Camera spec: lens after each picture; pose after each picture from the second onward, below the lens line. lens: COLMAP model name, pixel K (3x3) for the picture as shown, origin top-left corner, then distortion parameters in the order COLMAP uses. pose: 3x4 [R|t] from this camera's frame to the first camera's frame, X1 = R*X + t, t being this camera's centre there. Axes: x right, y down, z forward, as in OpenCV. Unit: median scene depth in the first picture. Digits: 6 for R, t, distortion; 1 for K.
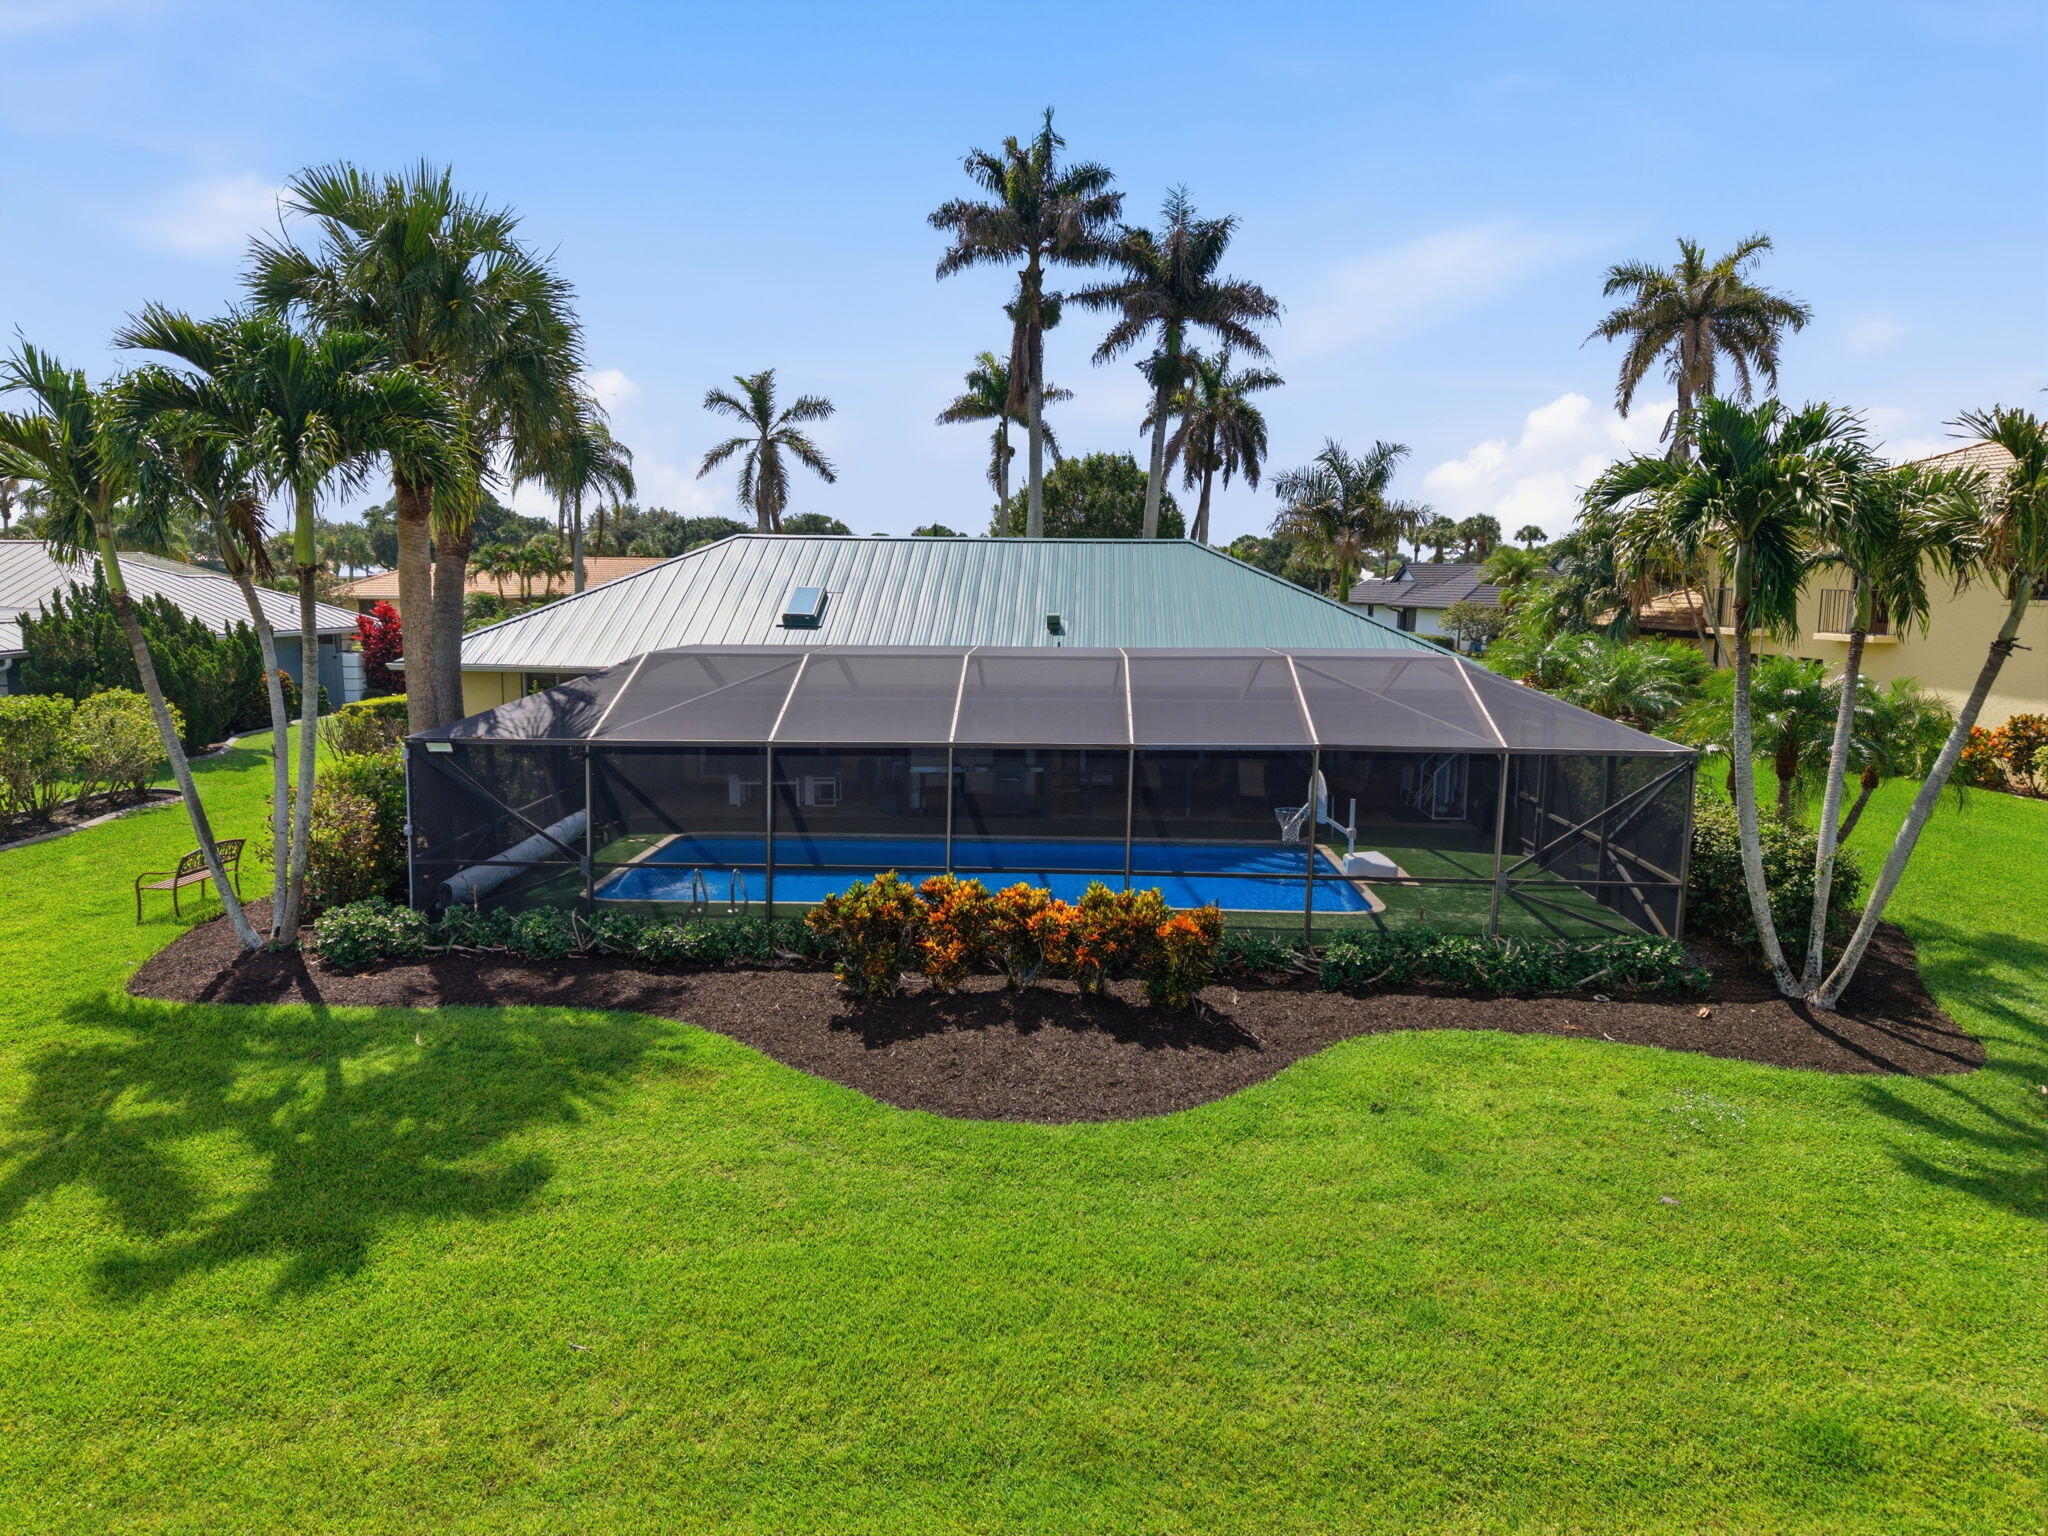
lens RADIAL K [[1368.8, 0, 1024.4], [0, 1368.8, 756.8], [0, 0, 1]] dist [0.000530, -0.004792]
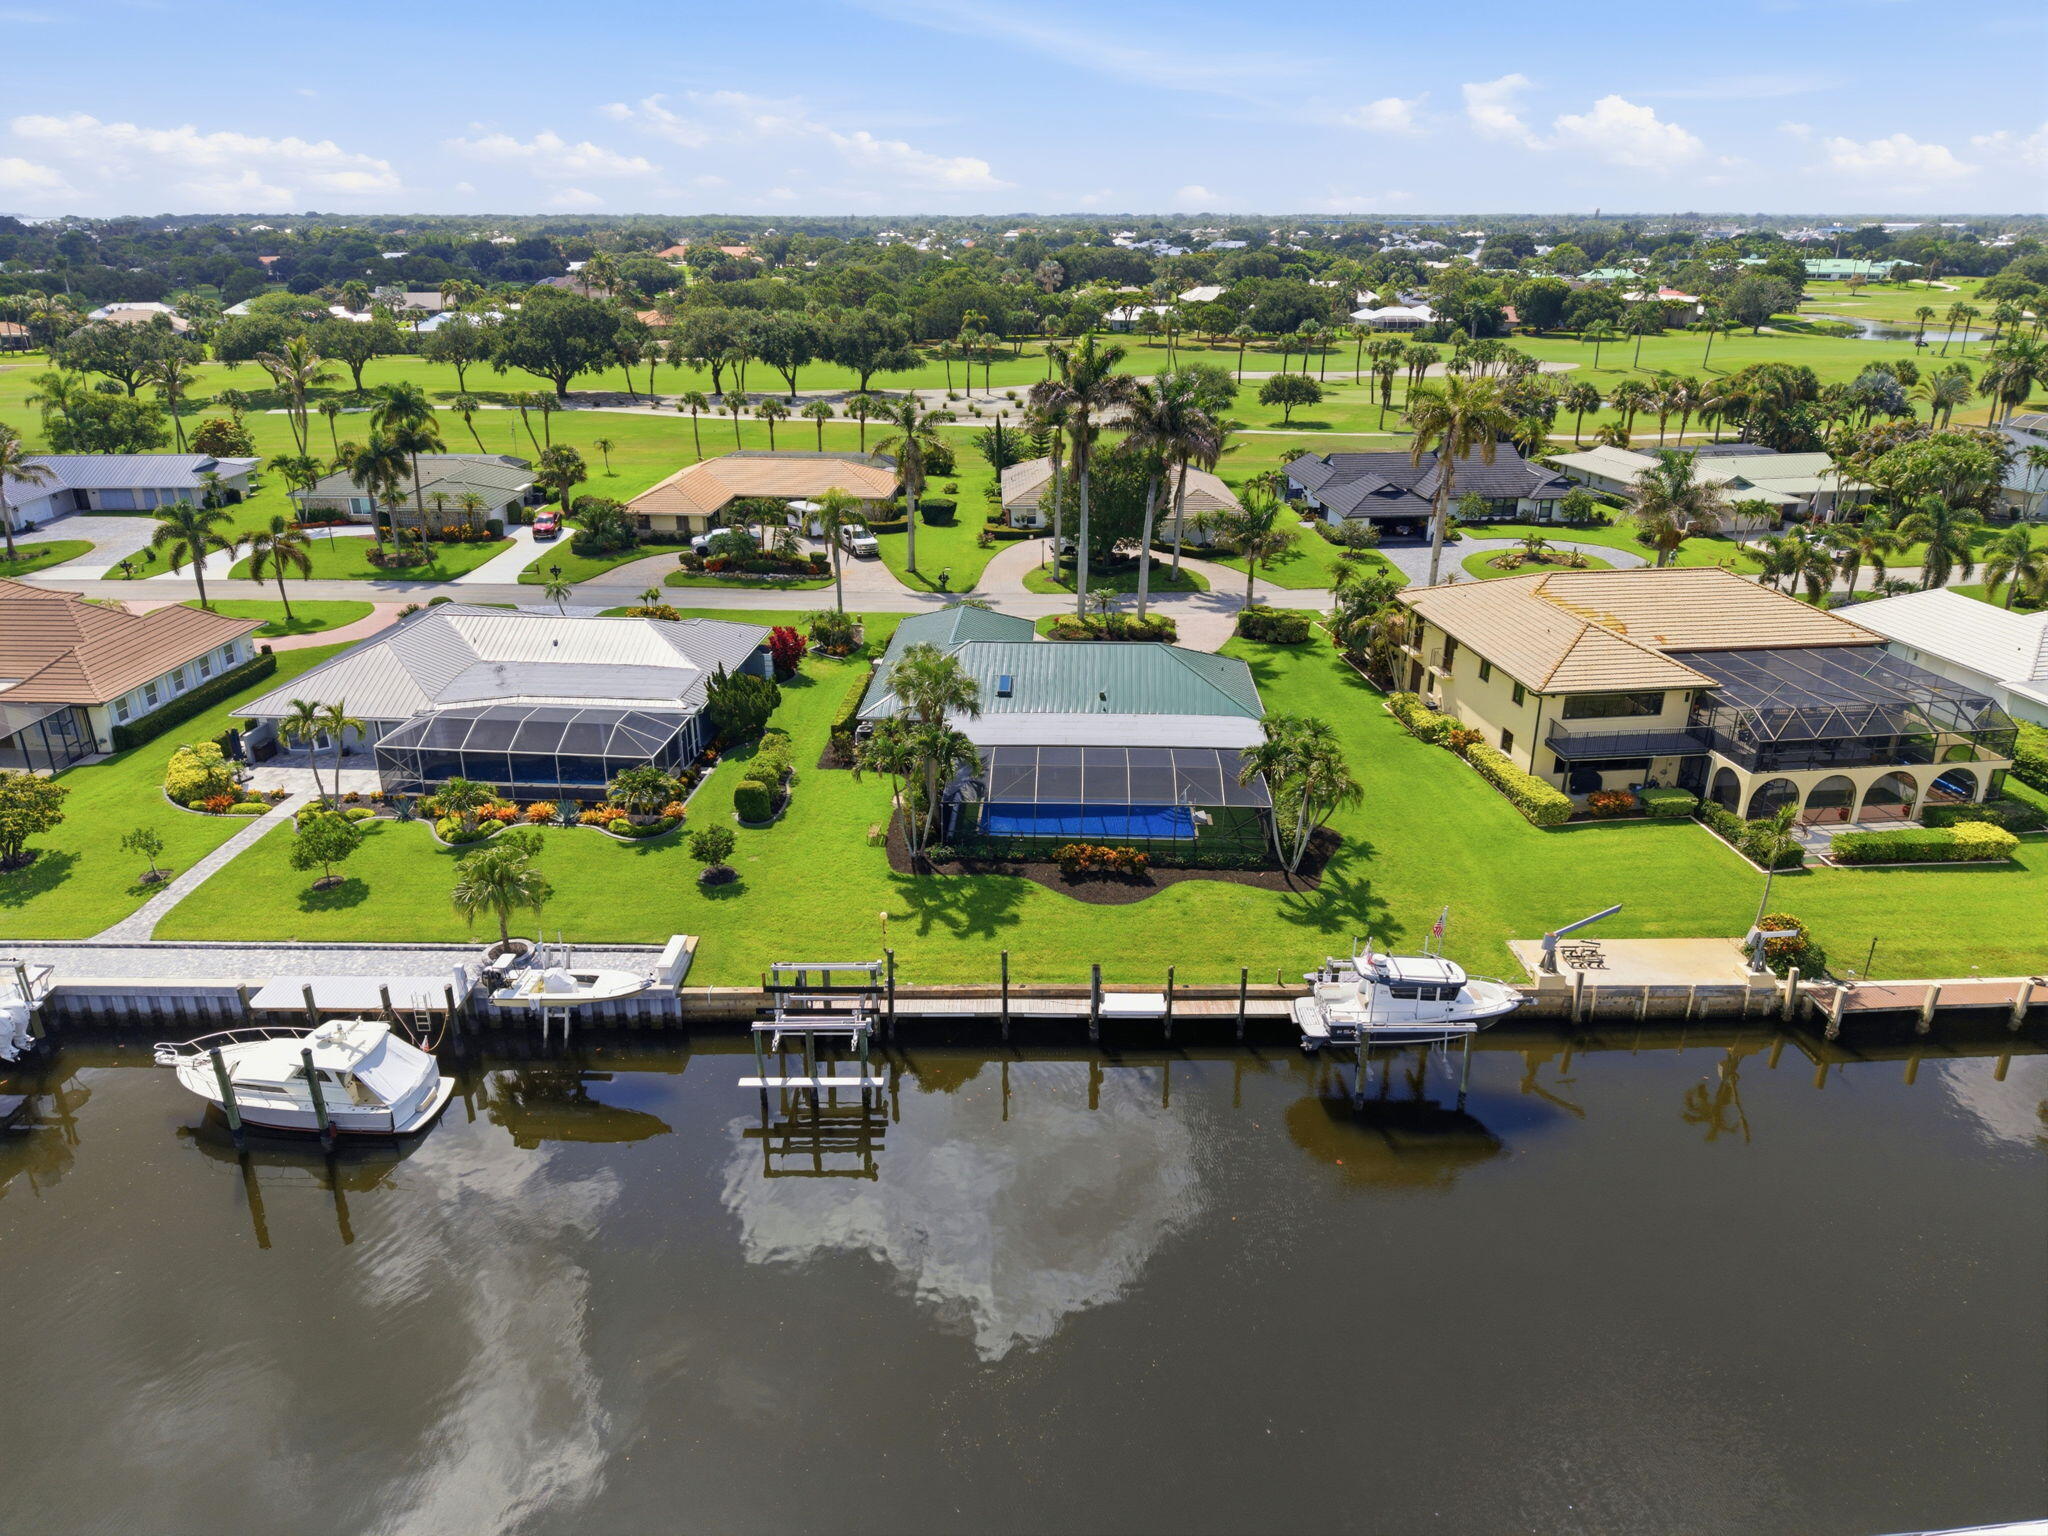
lens RADIAL K [[1368.8, 0, 1018.3], [0, 1368.8, 767.9], [0, 0, 1]] dist [0.000530, -0.004792]
pose [[0.999951, -0.002881, -0.009449, -0.211466], [0.005178, 0.967461, 0.252966, -1.148581], [0.008413, -0.253003, 0.967429, -2.878712]]
